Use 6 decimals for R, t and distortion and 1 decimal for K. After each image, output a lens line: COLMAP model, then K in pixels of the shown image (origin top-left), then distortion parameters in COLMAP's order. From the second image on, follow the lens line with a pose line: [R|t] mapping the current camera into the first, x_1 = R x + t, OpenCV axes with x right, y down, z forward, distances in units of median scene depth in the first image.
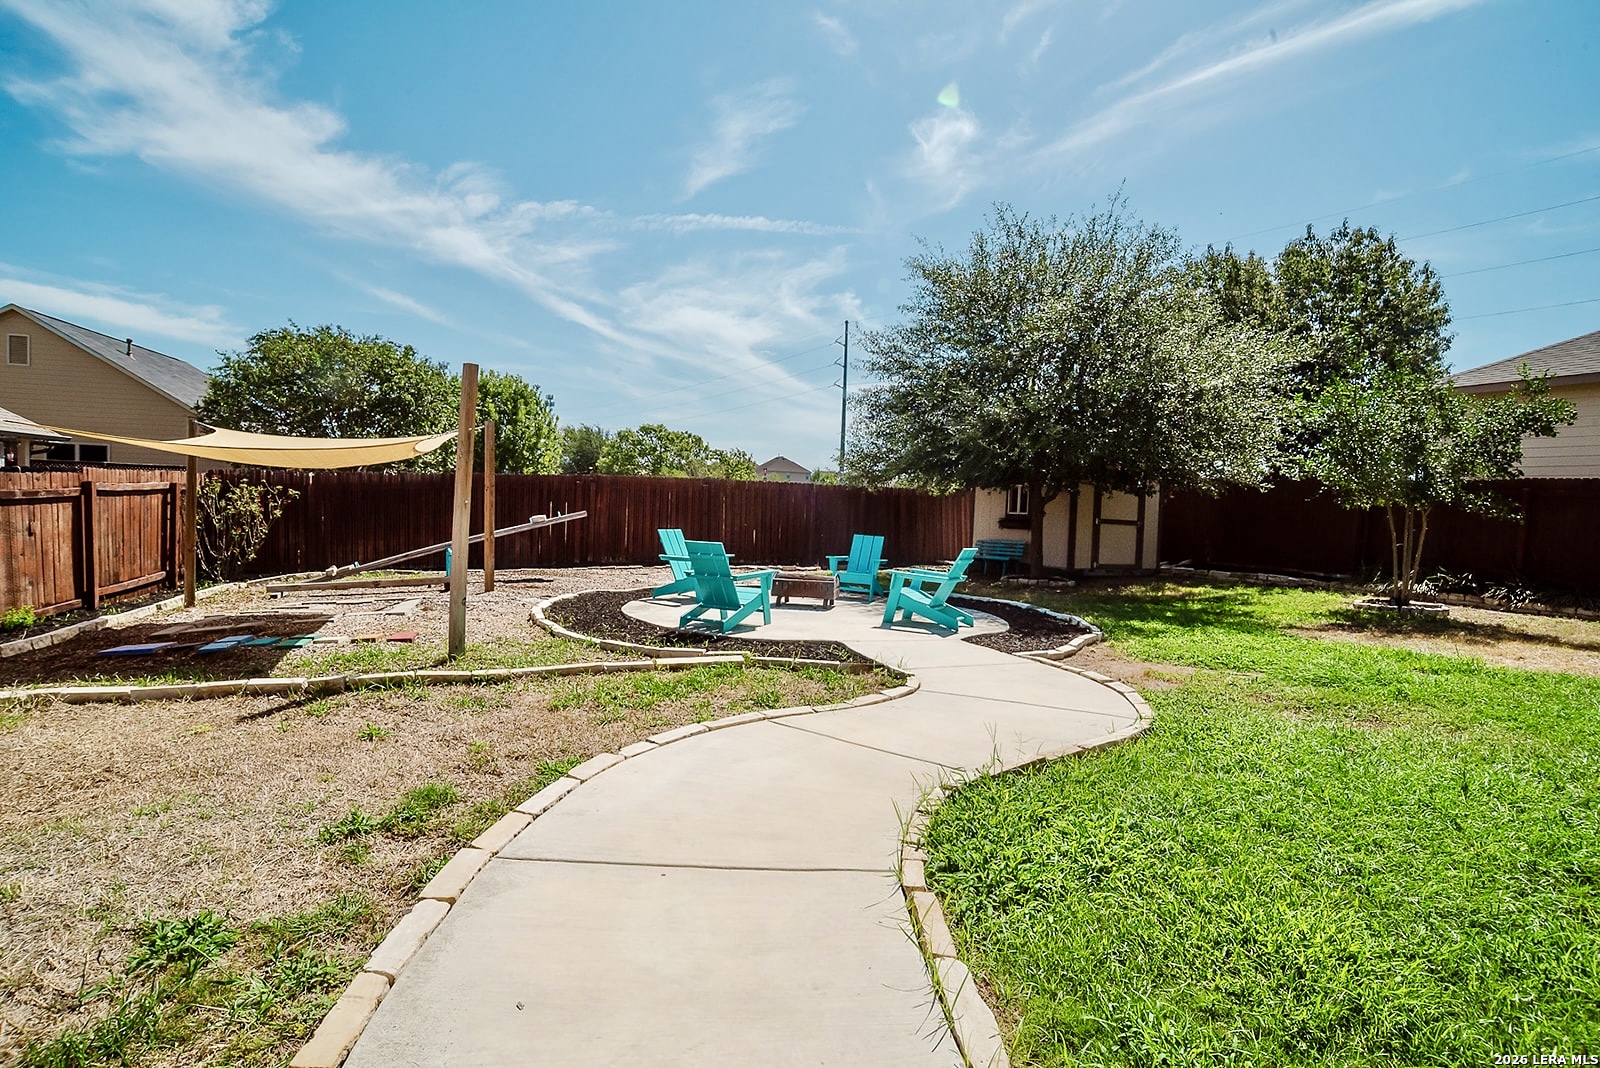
lens RADIAL K [[791.0, 0, 782.3], [0, 791.0, 532.0], [0, 0, 1]] dist [-0.117095, 0.056126]
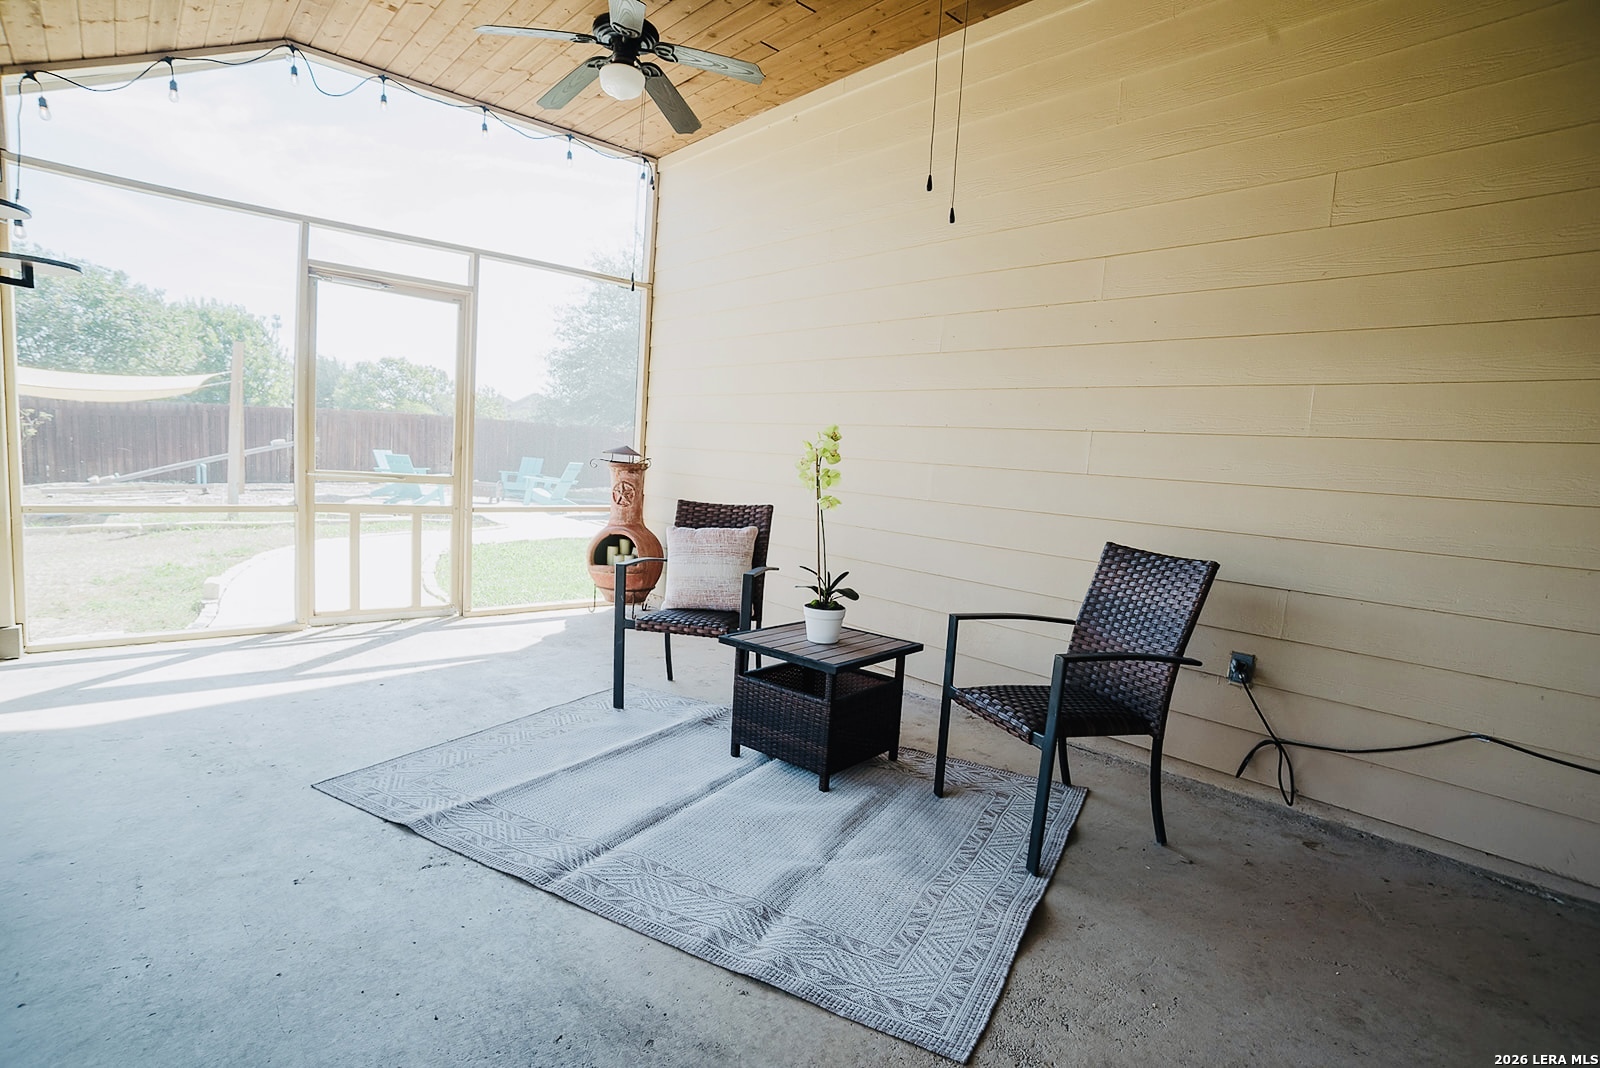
lens RADIAL K [[791.0, 0, 782.3], [0, 791.0, 532.0], [0, 0, 1]] dist [-0.117095, 0.056126]
pose [[0.956223, -0.004461, 0.292606, 0.110248], [-0.017296, 0.997274, 0.071726, 0.024708], [-0.292129, -0.073647, 0.953539, -0.420313]]
